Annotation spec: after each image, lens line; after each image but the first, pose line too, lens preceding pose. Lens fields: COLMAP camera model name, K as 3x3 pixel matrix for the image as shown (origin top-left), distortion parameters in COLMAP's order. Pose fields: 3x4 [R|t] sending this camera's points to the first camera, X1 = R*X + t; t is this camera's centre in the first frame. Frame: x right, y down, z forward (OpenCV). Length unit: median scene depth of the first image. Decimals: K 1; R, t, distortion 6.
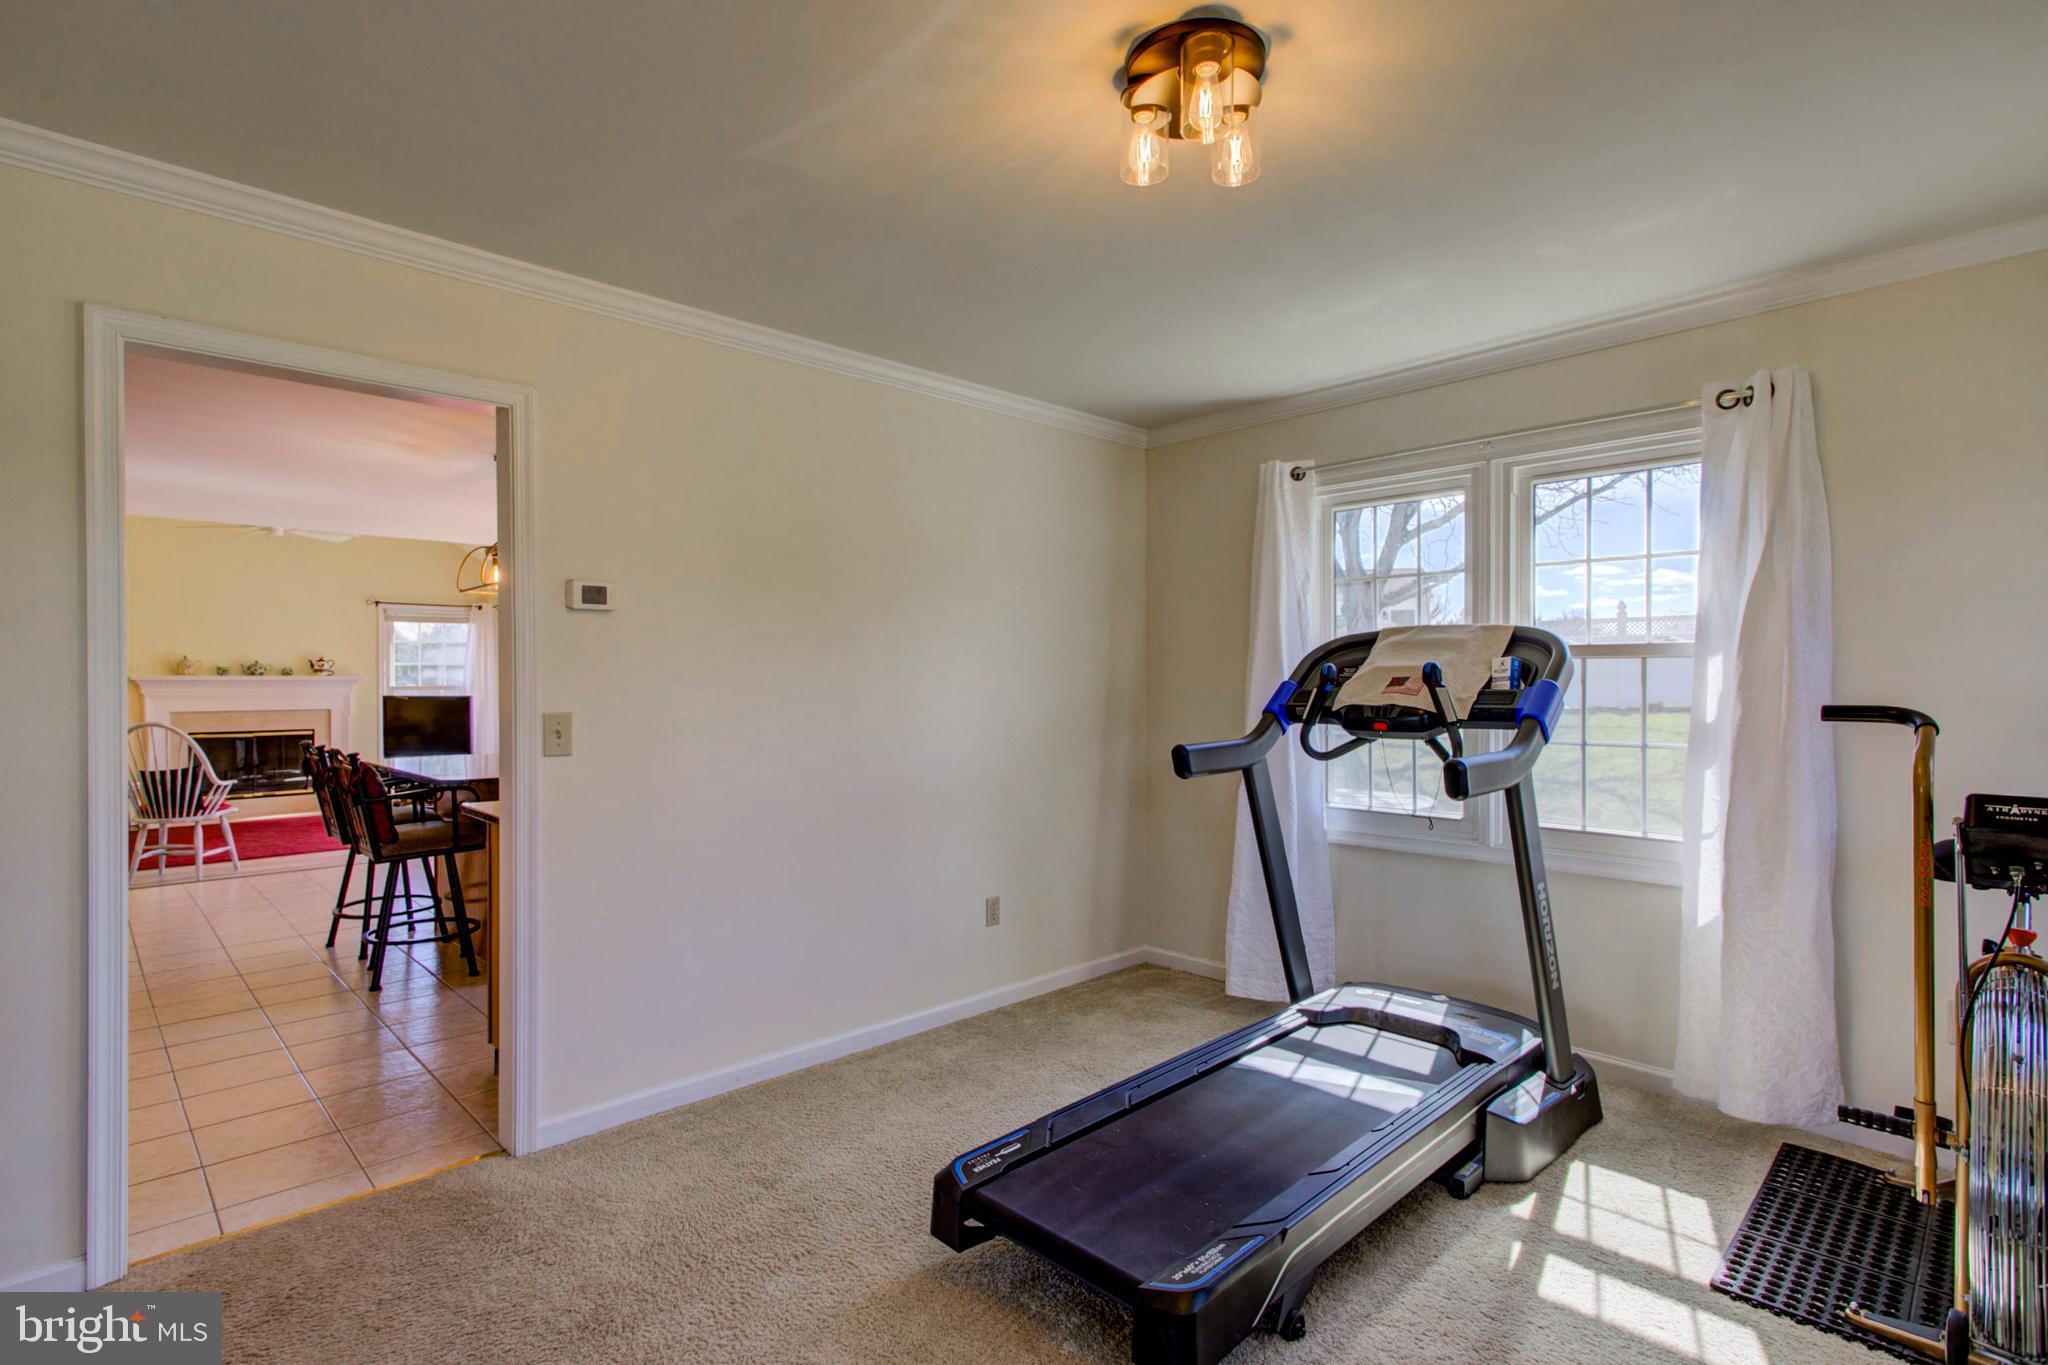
lens RADIAL K [[981.9, 0, 1019.3], [0, 981.9, 689.6], [0, 0, 1]] dist [-0.001350, 0.000182]
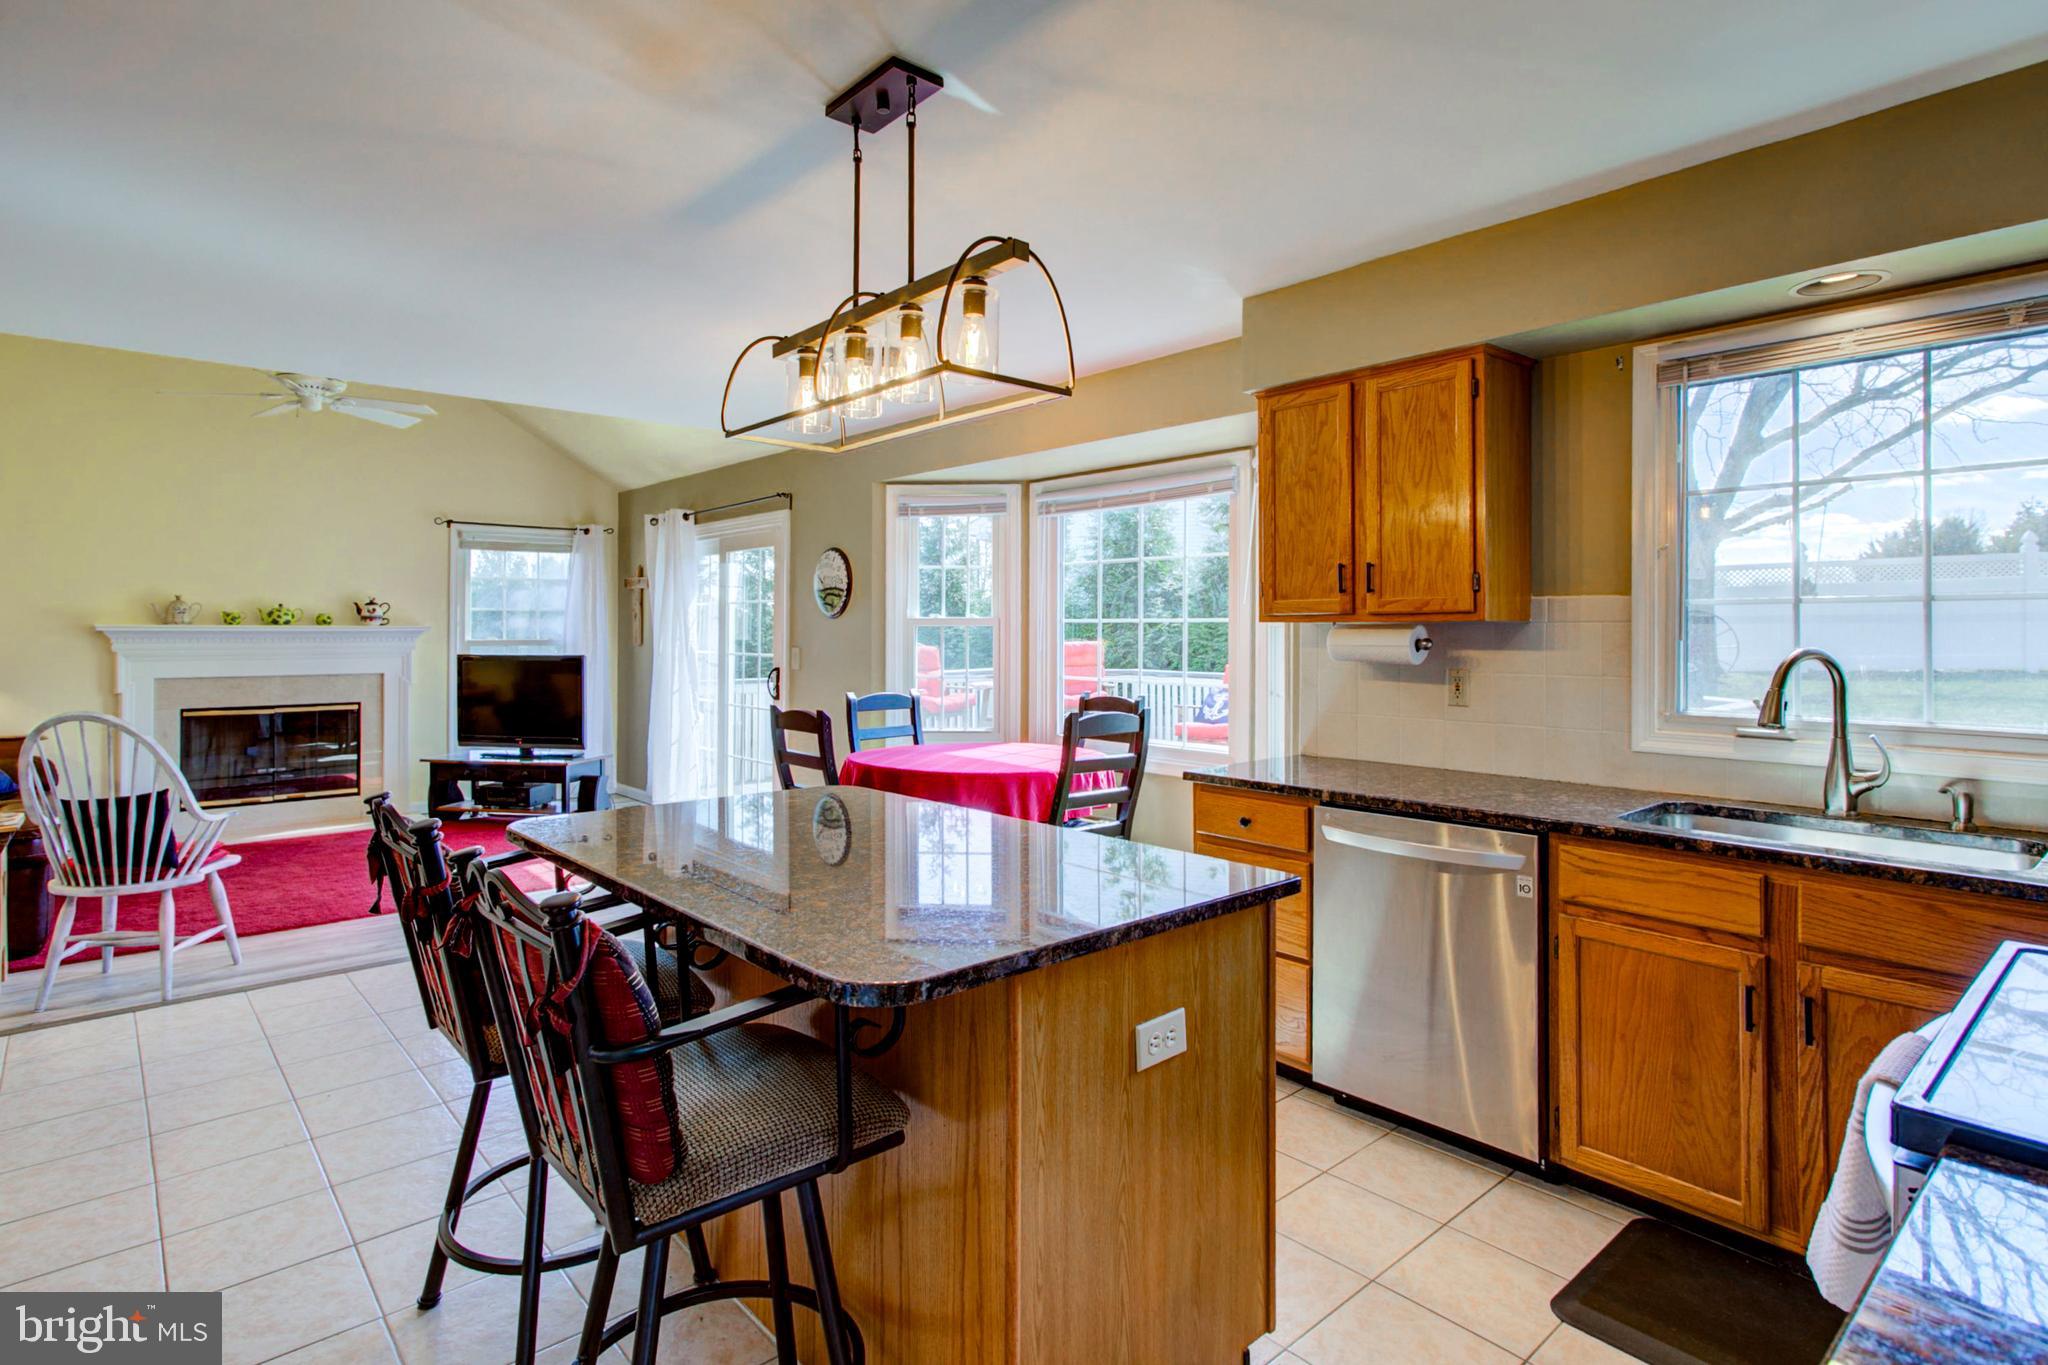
lens RADIAL K [[1049.9, 0, 1028.3], [0, 1049.9, 629.7], [0, 0, 1]] dist [0.006381, 0.007309]
pose [[0.998797, 0.005214, -0.048756, -0.209112], [-0.005770, 0.999920, -0.011279, -0.005294], [0.048693, 0.011547, 0.998747, 0.275565]]
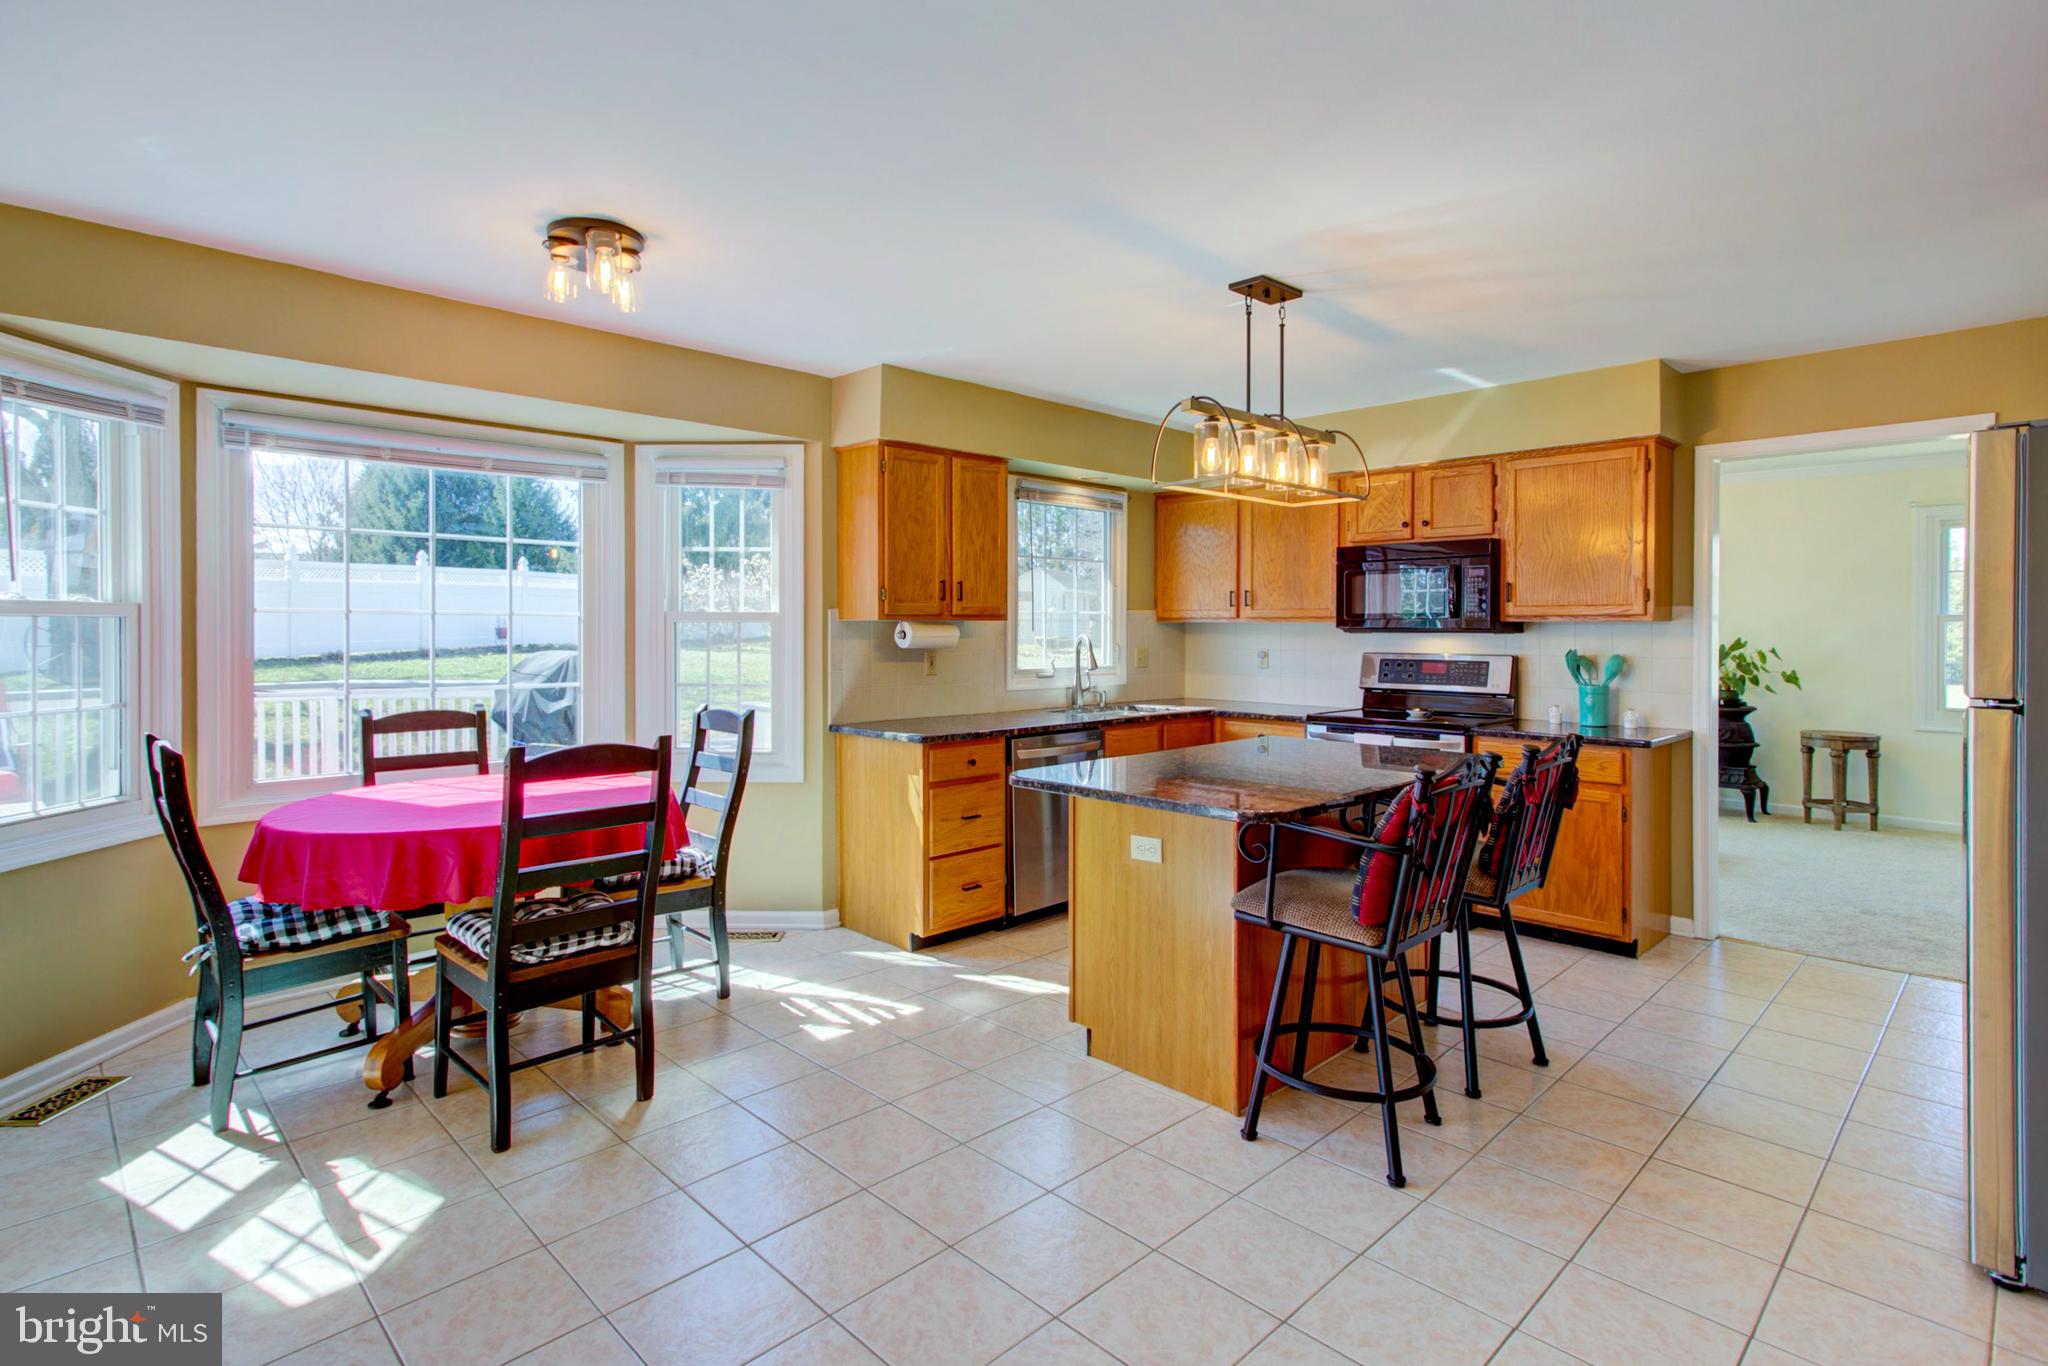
lens RADIAL K [[1049.9, 0, 1009.3], [0, 1049.9, 636.2], [0, 0, 1]] dist [0.006381, 0.007309]
pose [[-0.004050, -0.001005, 0.999991, -0.594068], [0.011462, 0.999934, 0.001051, -0.004589], [-0.999926, 0.011466, -0.004038, 0.573101]]
